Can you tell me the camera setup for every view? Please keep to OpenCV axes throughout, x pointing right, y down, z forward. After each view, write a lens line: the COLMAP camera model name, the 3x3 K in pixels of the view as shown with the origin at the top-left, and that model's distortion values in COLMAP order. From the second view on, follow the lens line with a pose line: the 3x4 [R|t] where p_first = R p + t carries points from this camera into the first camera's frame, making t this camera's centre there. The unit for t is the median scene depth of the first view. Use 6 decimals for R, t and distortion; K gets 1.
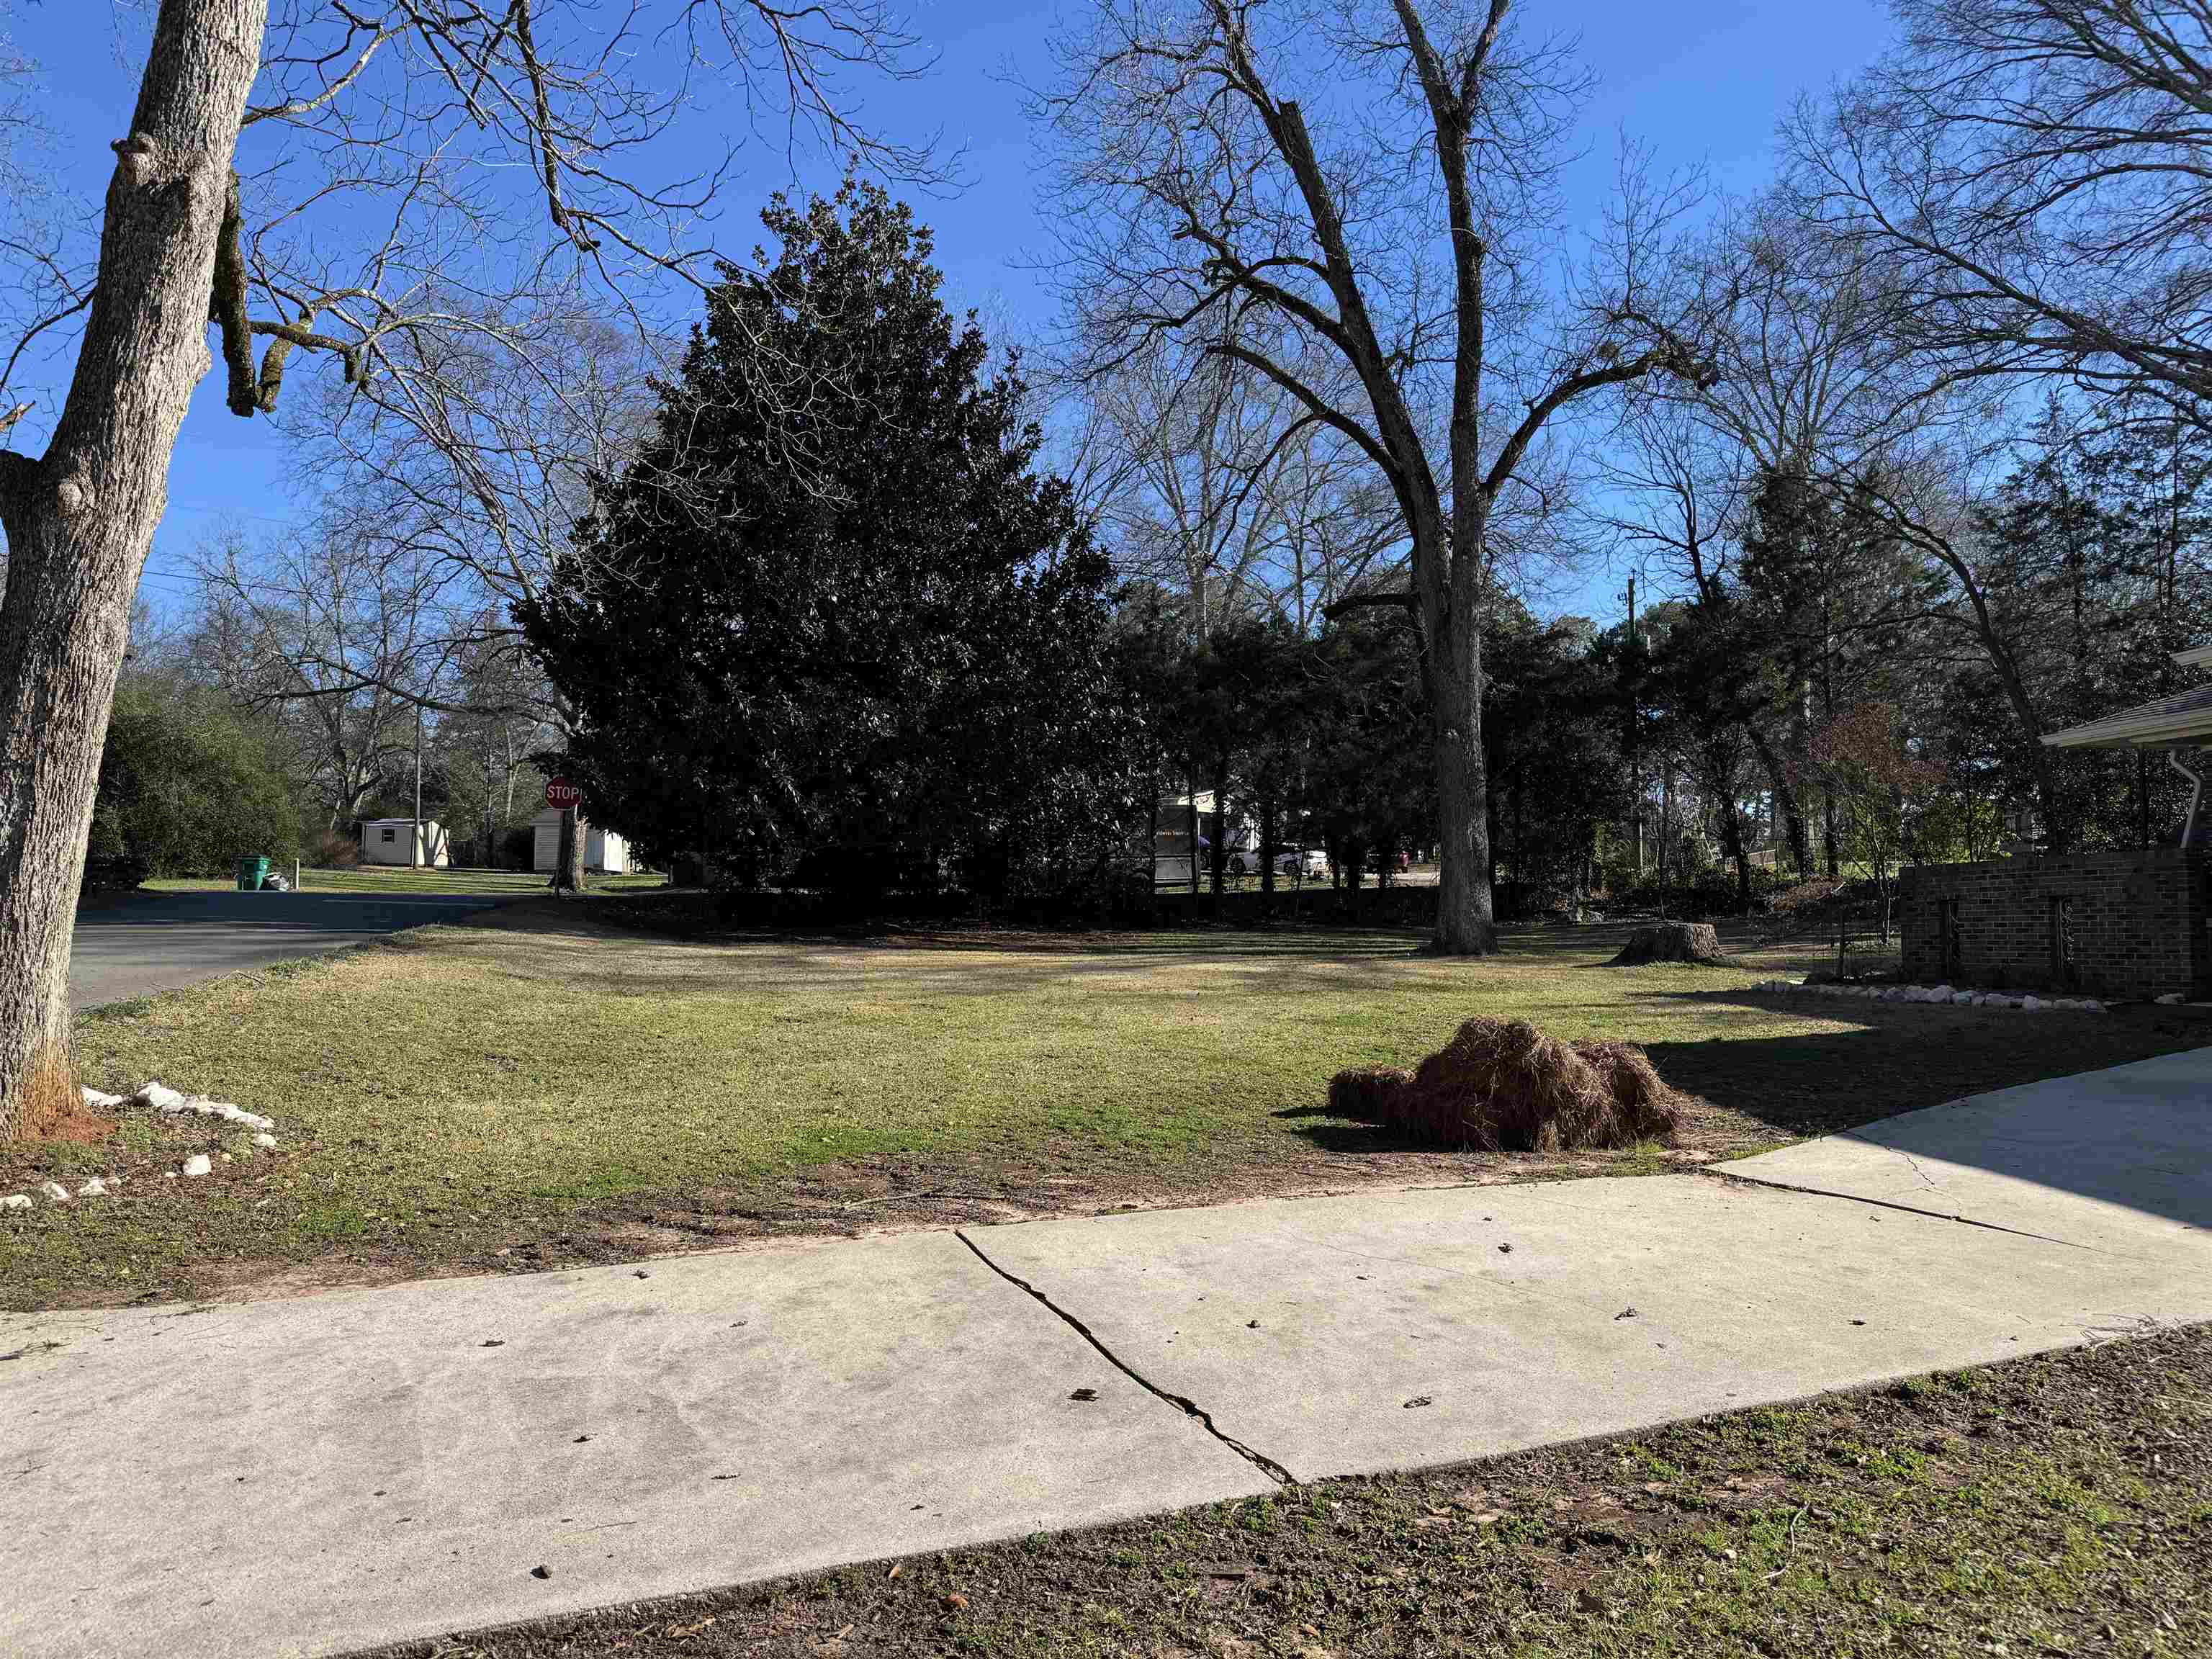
lens RADIAL K [[1562.1, 0, 1106.0], [0, 1562.1, 829.5], [0, 0, 1]] dist [0.089342, -0.117112]
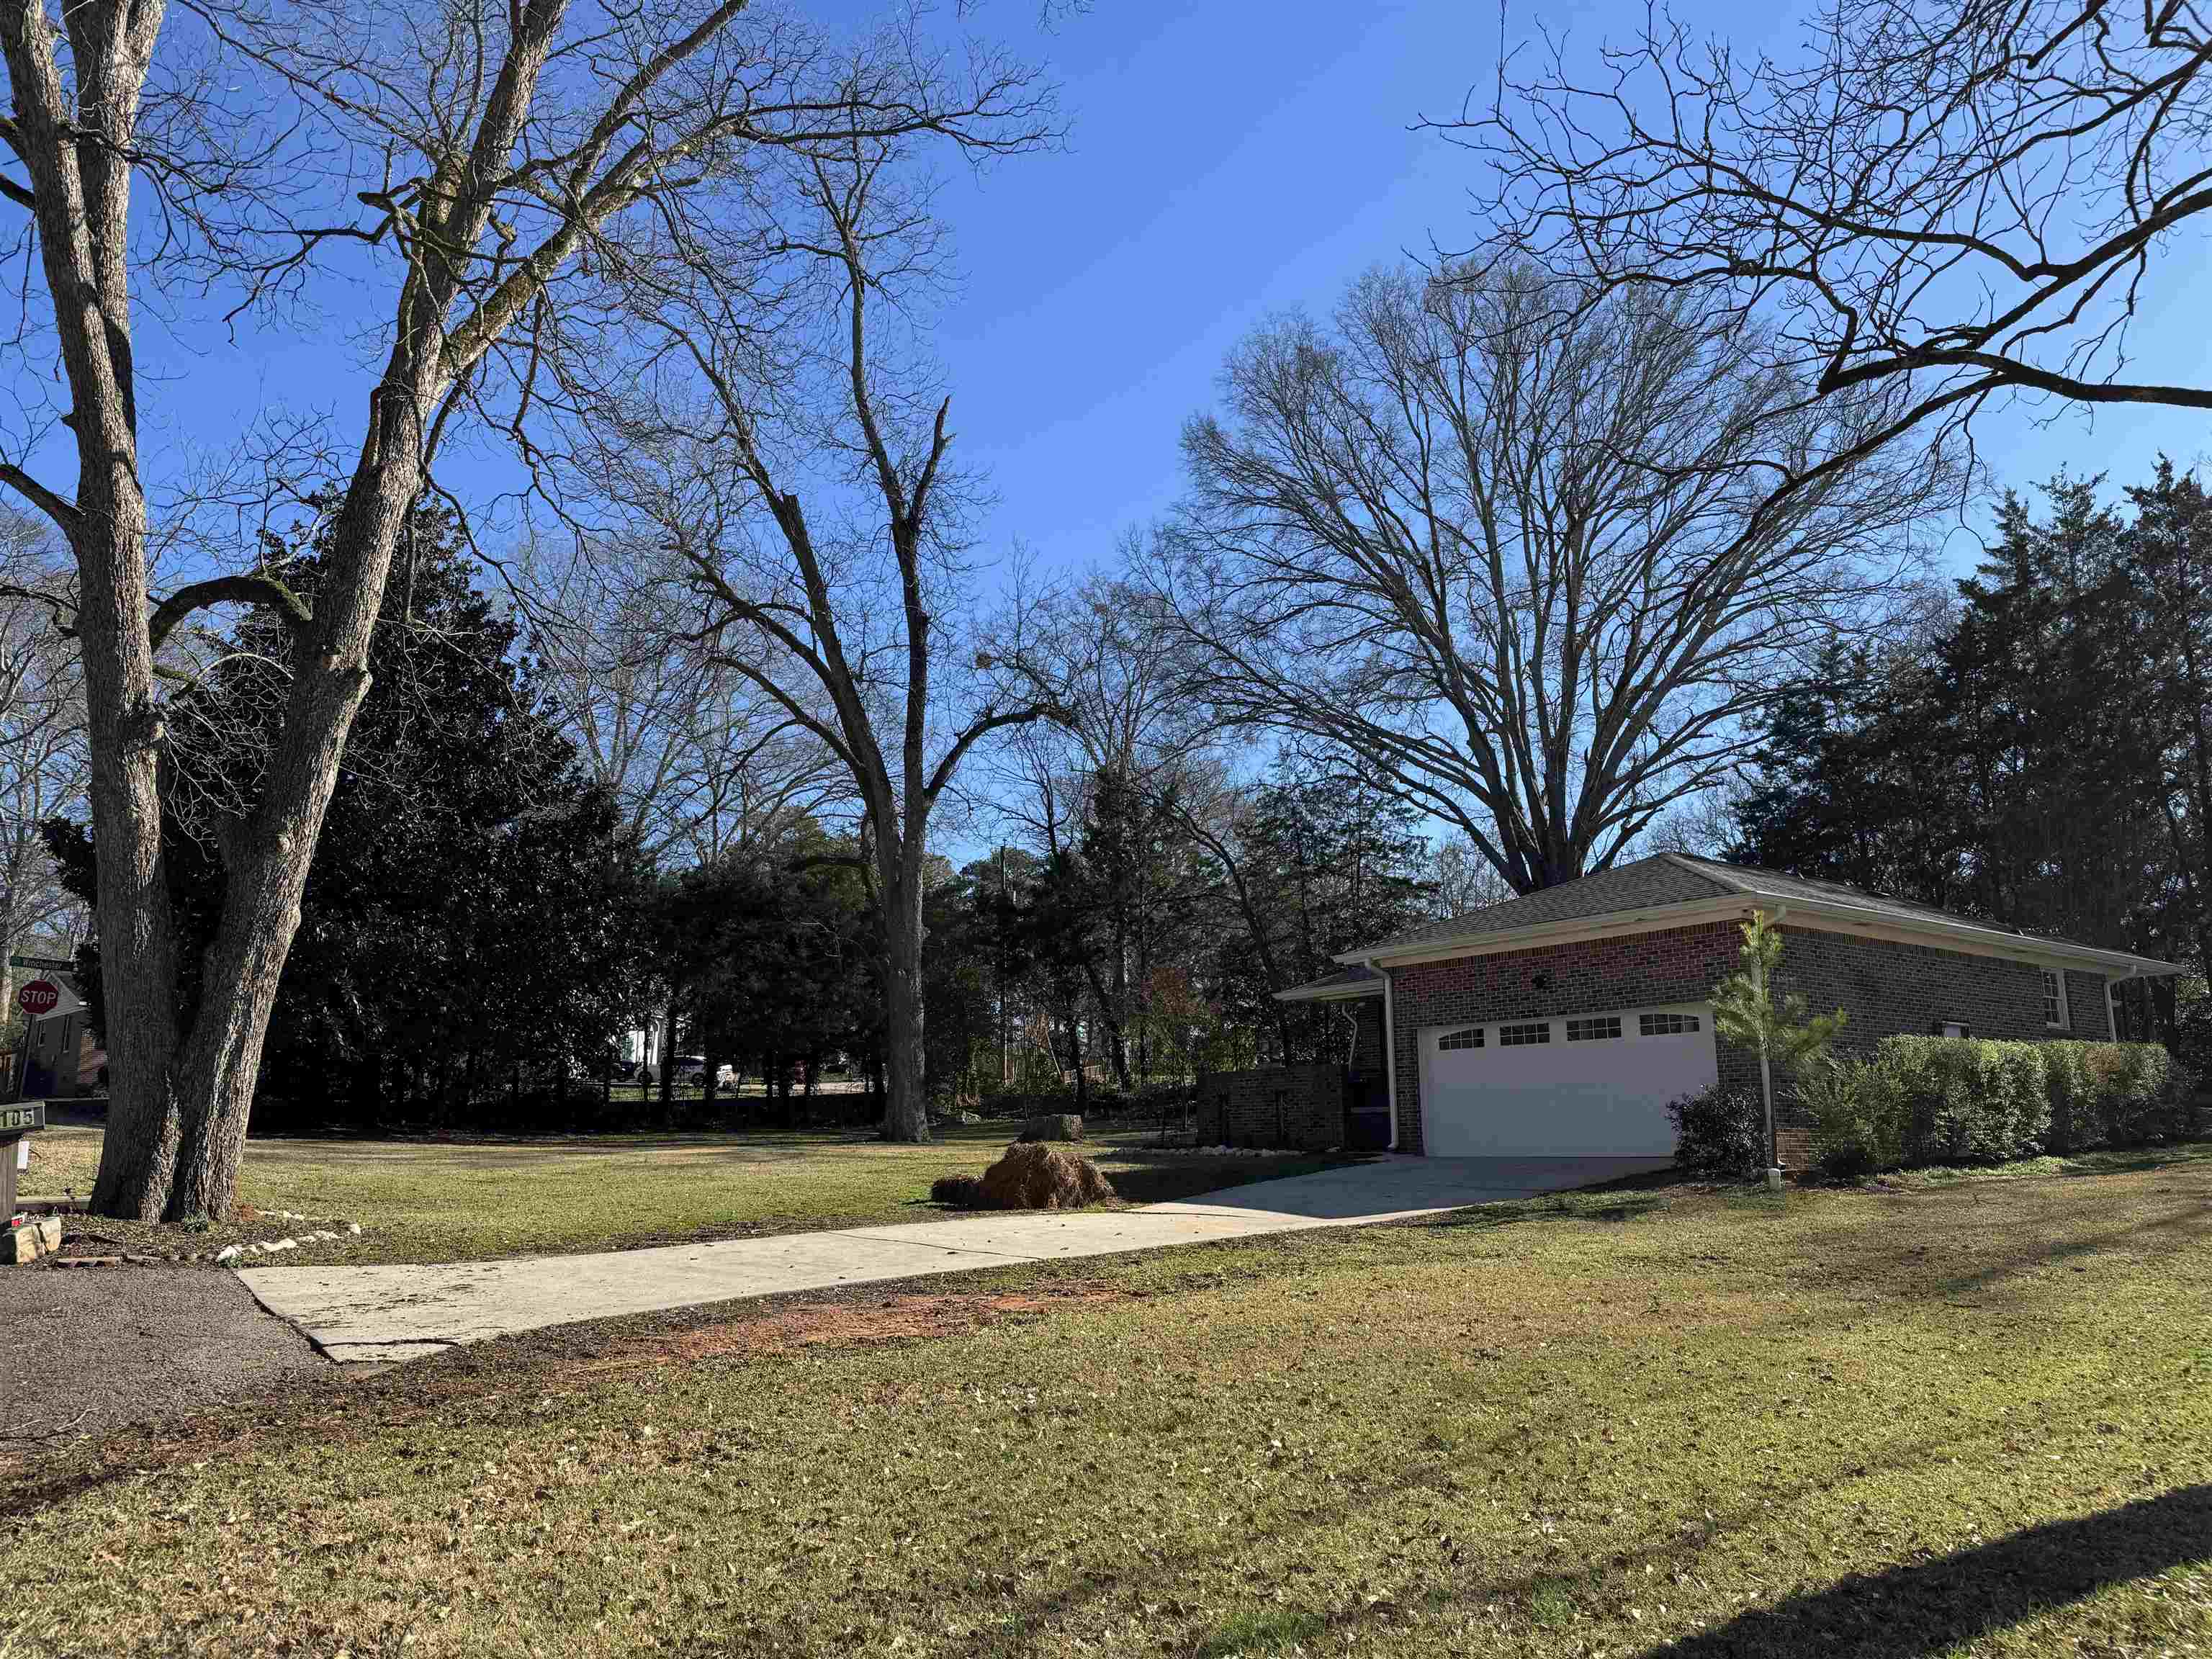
lens RADIAL K [[1562.1, 0, 1106.0], [0, 1562.1, 829.5], [0, 0, 1]] dist [0.089342, -0.117112]
pose [[0.914087, 0.071530, 0.399160, -0.139776], [-0.016709, 0.990128, -0.139168, 0.000717], [-0.405174, 0.120542, 0.906258, -0.256436]]
